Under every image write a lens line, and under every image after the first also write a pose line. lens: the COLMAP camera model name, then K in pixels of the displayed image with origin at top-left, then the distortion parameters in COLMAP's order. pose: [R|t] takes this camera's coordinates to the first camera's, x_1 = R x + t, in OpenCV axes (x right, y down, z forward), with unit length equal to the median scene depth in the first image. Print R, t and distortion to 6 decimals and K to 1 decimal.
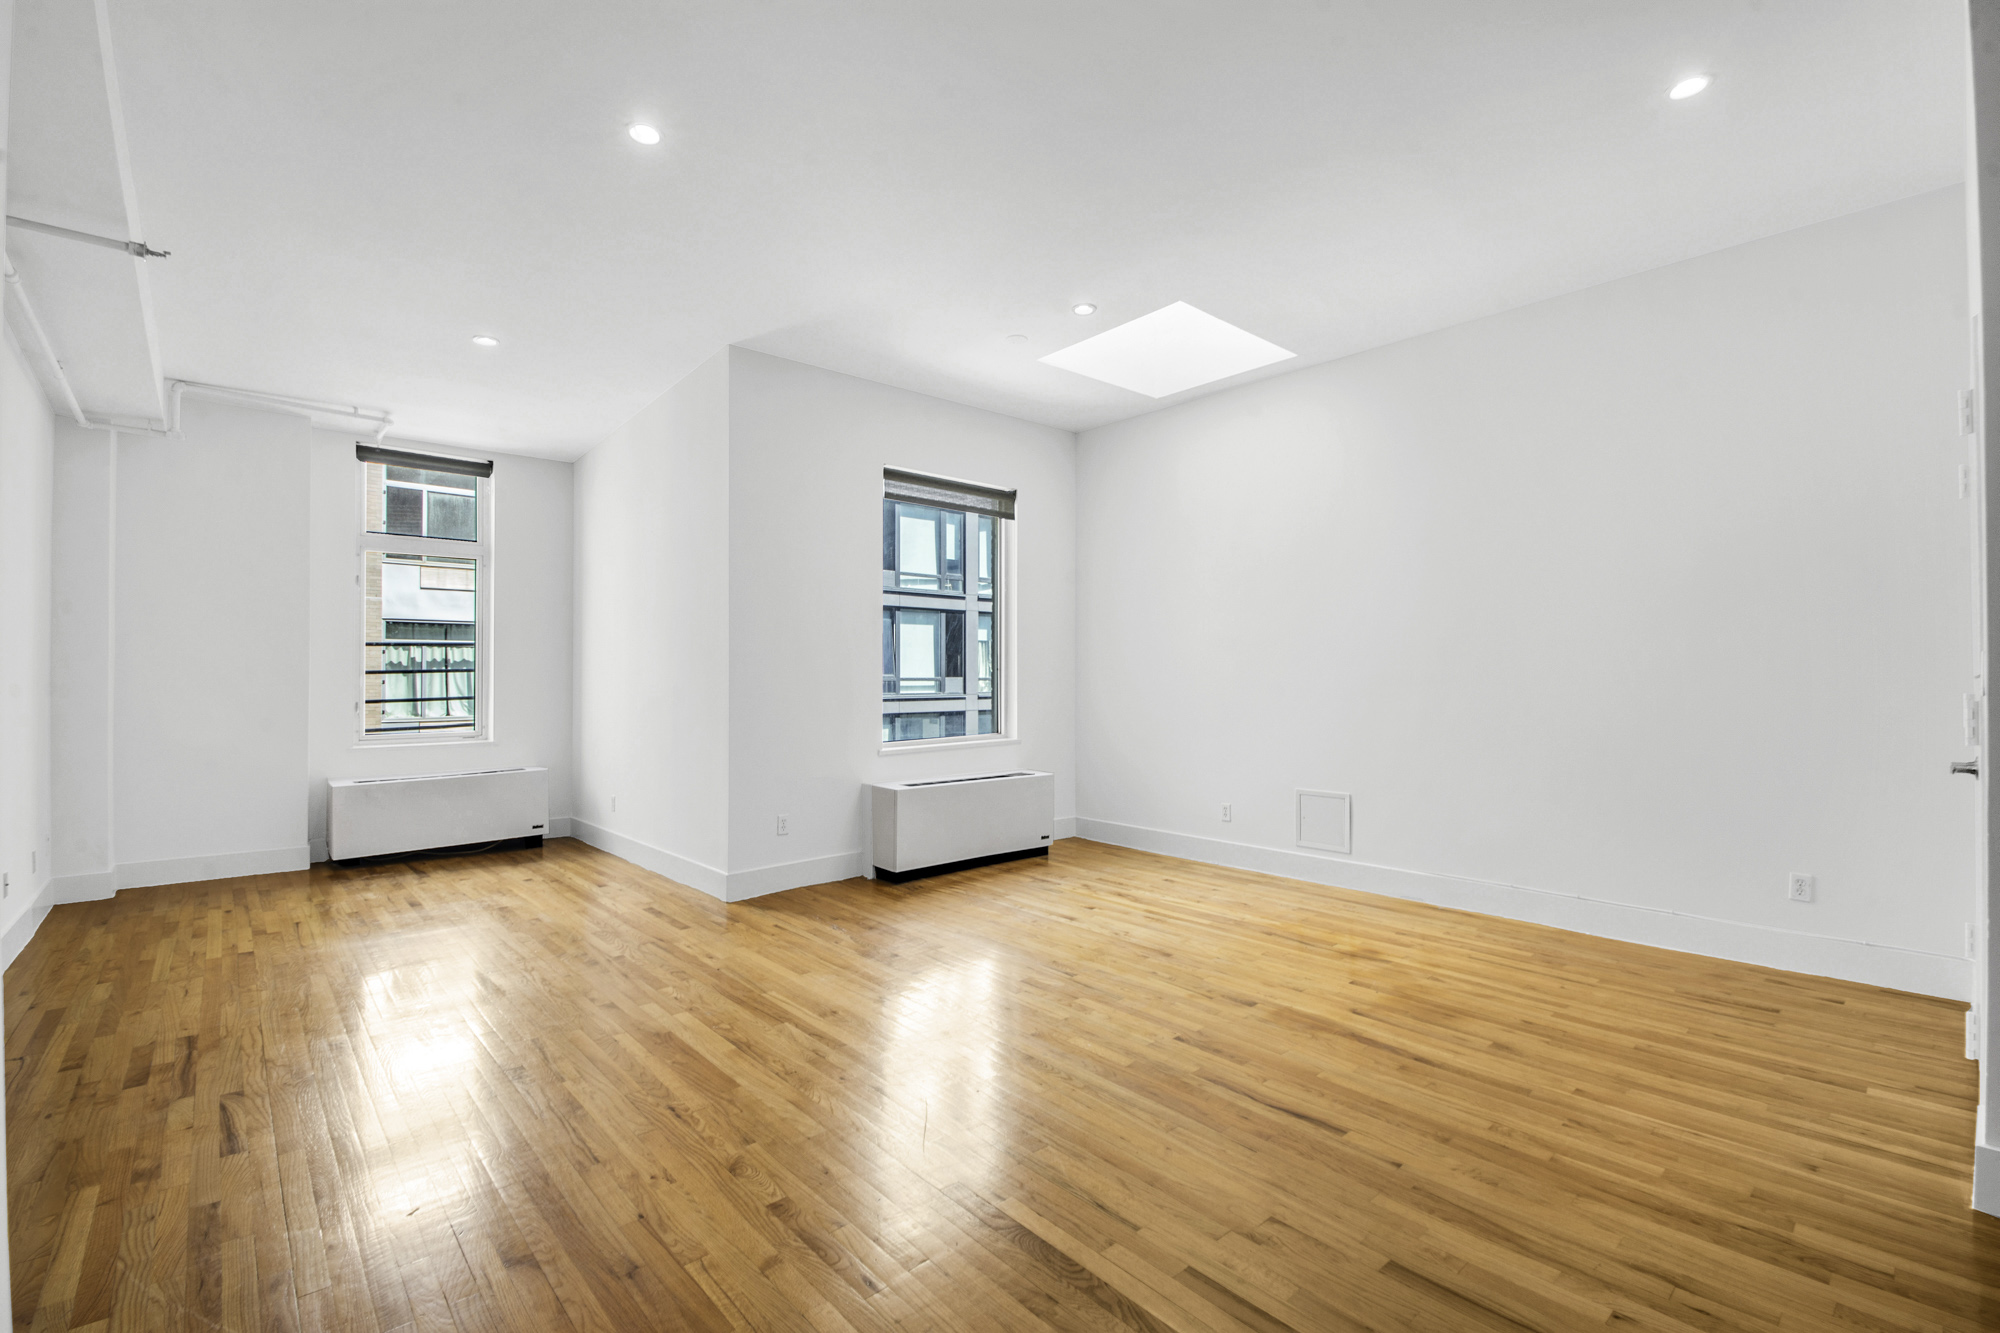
lens RADIAL K [[883.1, 0, 1000.0], [0, 883.1, 666.5], [0, 0, 1]] dist [-0.000287, -0.000175]
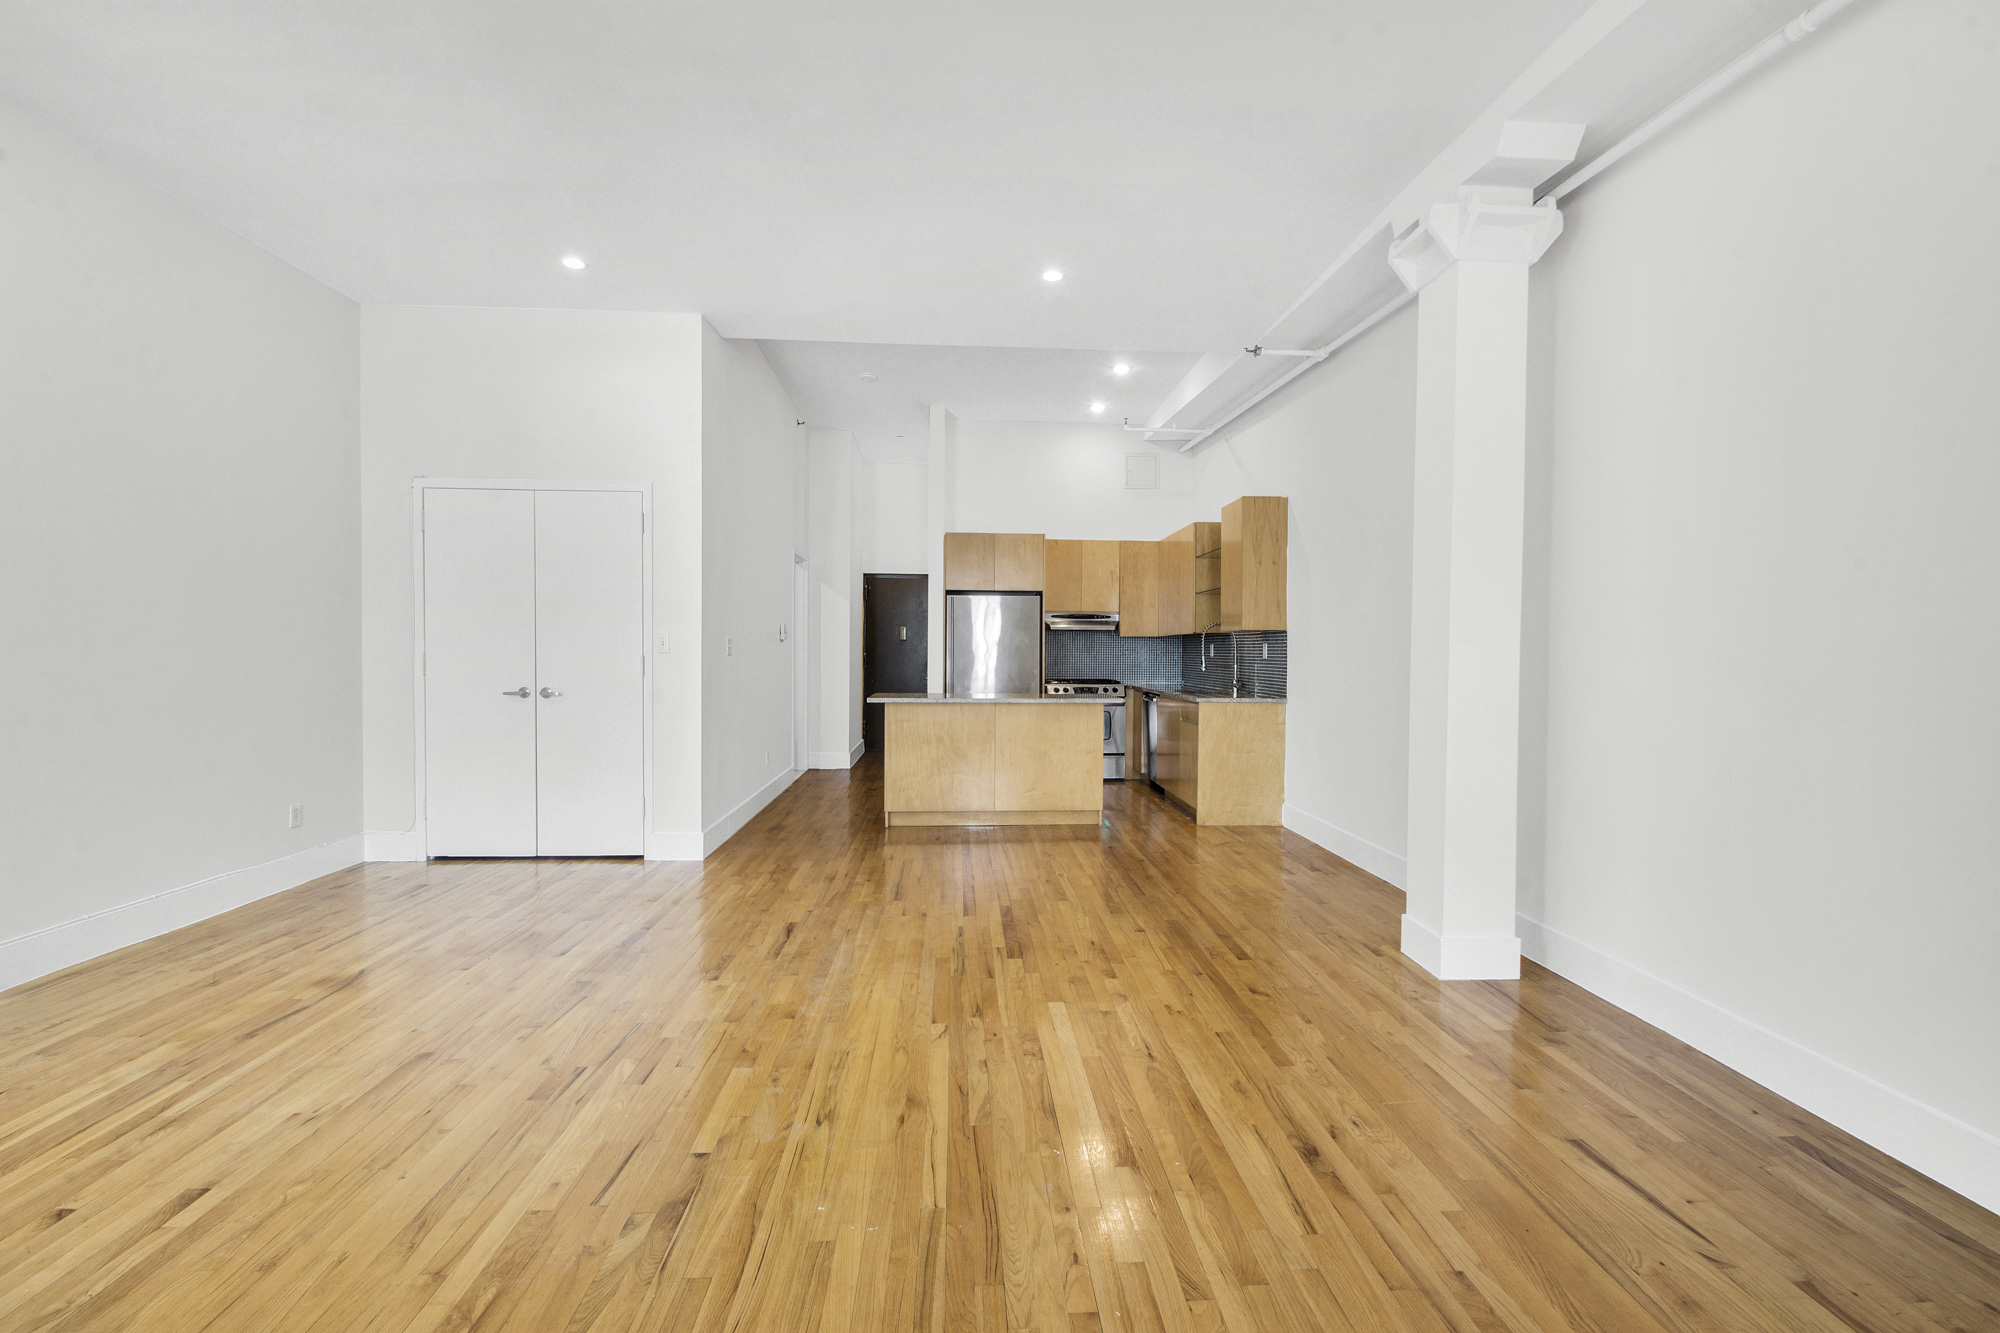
lens RADIAL K [[883.1, 0, 1000.0], [0, 883.1, 666.5], [0, 0, 1]] dist [-0.000287, -0.000175]
pose [[-0.781936, -0.015719, 0.623160, -0.542343], [-0.012172, 0.999876, 0.009947, 0.017773], [-0.623240, 0.000193, -0.782031, 1.194558]]
